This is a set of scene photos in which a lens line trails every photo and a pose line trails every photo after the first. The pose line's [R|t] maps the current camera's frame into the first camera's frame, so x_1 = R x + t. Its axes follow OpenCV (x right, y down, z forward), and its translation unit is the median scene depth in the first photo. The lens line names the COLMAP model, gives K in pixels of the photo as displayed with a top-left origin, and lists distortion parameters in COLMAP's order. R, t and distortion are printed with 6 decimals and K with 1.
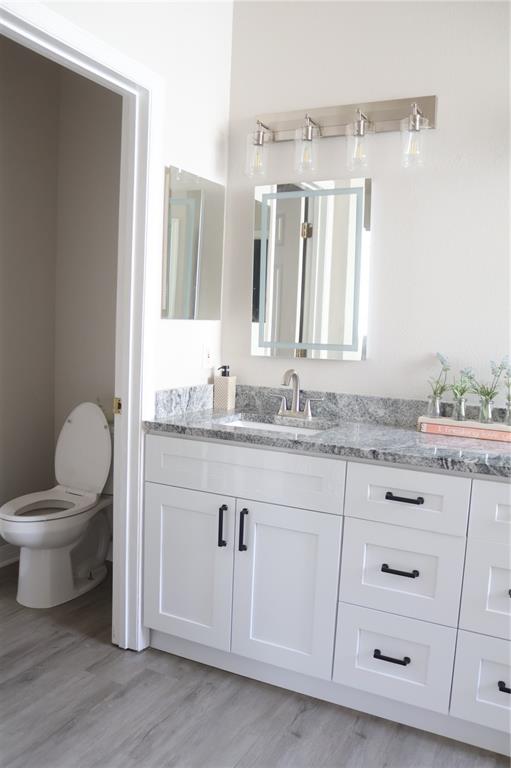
lens RADIAL K [[646.8, 0, 251.9], [0, 646.8, 387.4], [0, 0, 1]] dist [-0.166207, 0.165785]
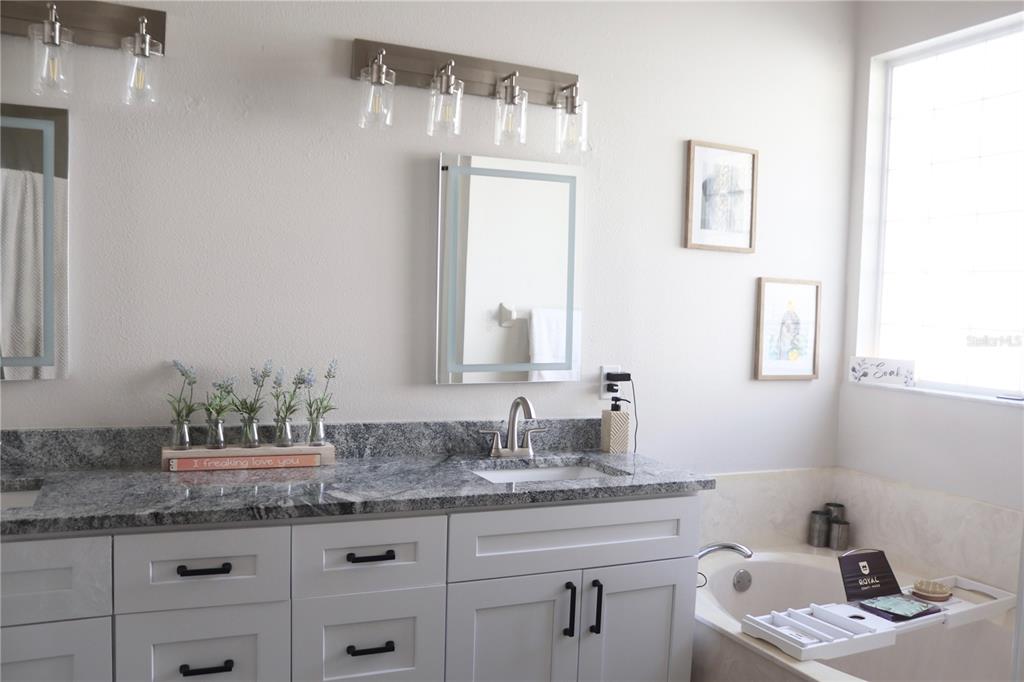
lens RADIAL K [[862.4, 0, 524.9], [0, 862.4, 342.7], [0, 0, 1]] dist [-0.166207, 0.165785]
pose [[0.612628, -0.057318, 0.788290, -0.235179], [0.070056, 0.997379, 0.018076, -0.065987], [-0.787261, 0.044151, 0.615038, 0.081947]]
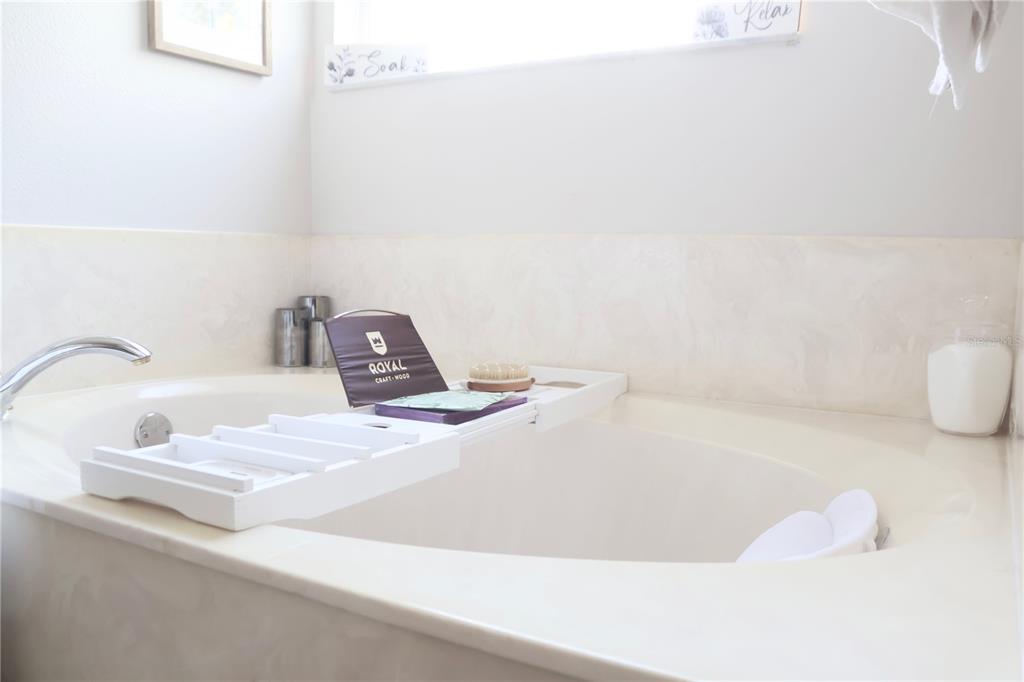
lens RADIAL K [[861.2, 0, 526.7], [0, 861.2, 345.5], [0, 0, 1]] dist [-0.165088, 0.156403]
pose [[0.062696, -0.152864, 0.986257, 0.375255], [0.090098, 0.985032, 0.146947, 0.222408], [-0.993958, 0.079647, 0.075530, 0.291623]]
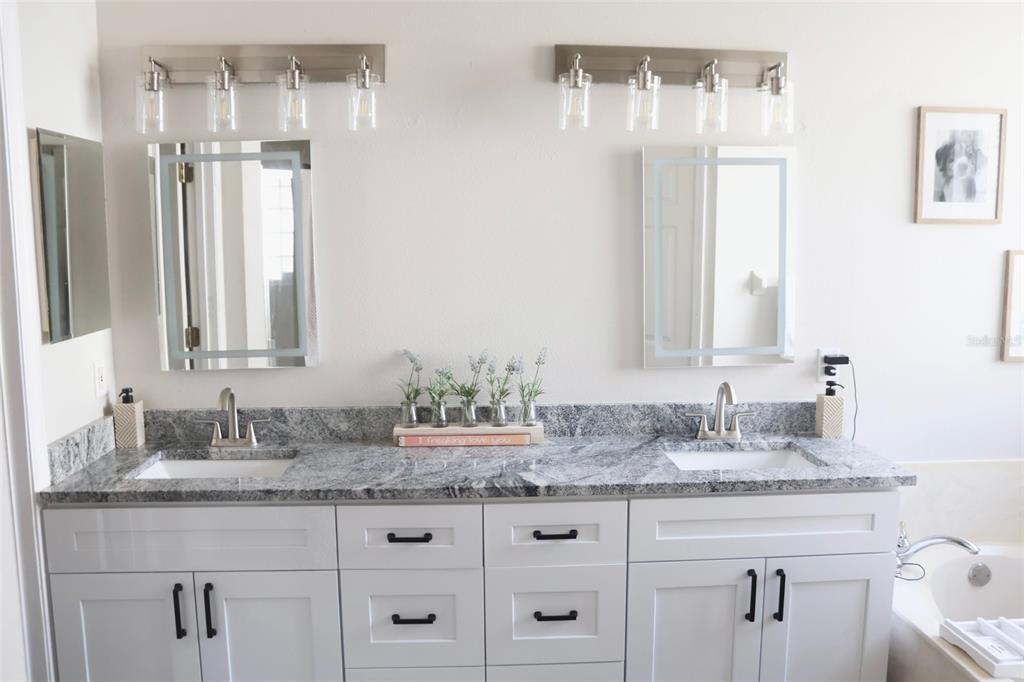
lens RADIAL K [[861.2, 0, 526.7], [0, 861.2, 345.5], [0, 0, 1]] dist [-0.165088, 0.156403]
pose [[0.853637, -0.107842, 0.509582, -0.155380], [0.088467, 0.994136, 0.062189, -0.119263], [-0.513301, -0.008006, 0.858171, -0.062120]]
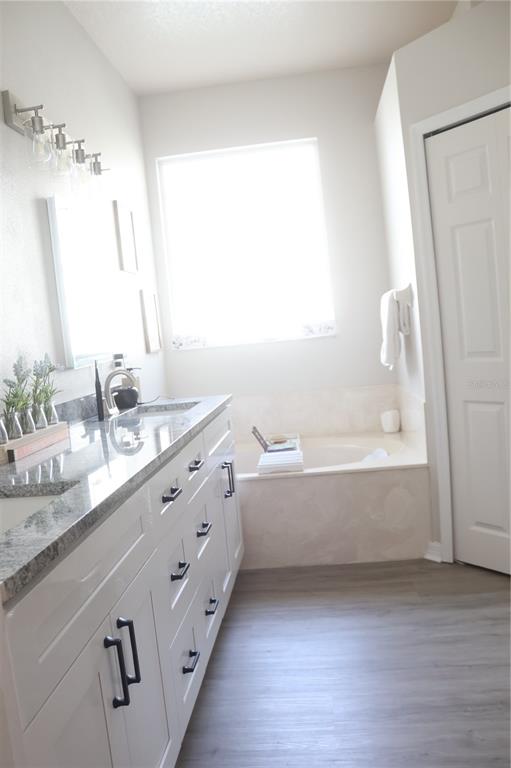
lens RADIAL K [[646.8, 0, 251.9], [0, 646.8, 387.4], [0, 0, 1]] dist [-0.166207, 0.165785]
pose [[-0.371723, -0.095301, 0.923439, -0.577667], [0.167484, 0.971510, 0.167681, -0.104692], [-0.913111, 0.216992, -0.345171, 1.008683]]
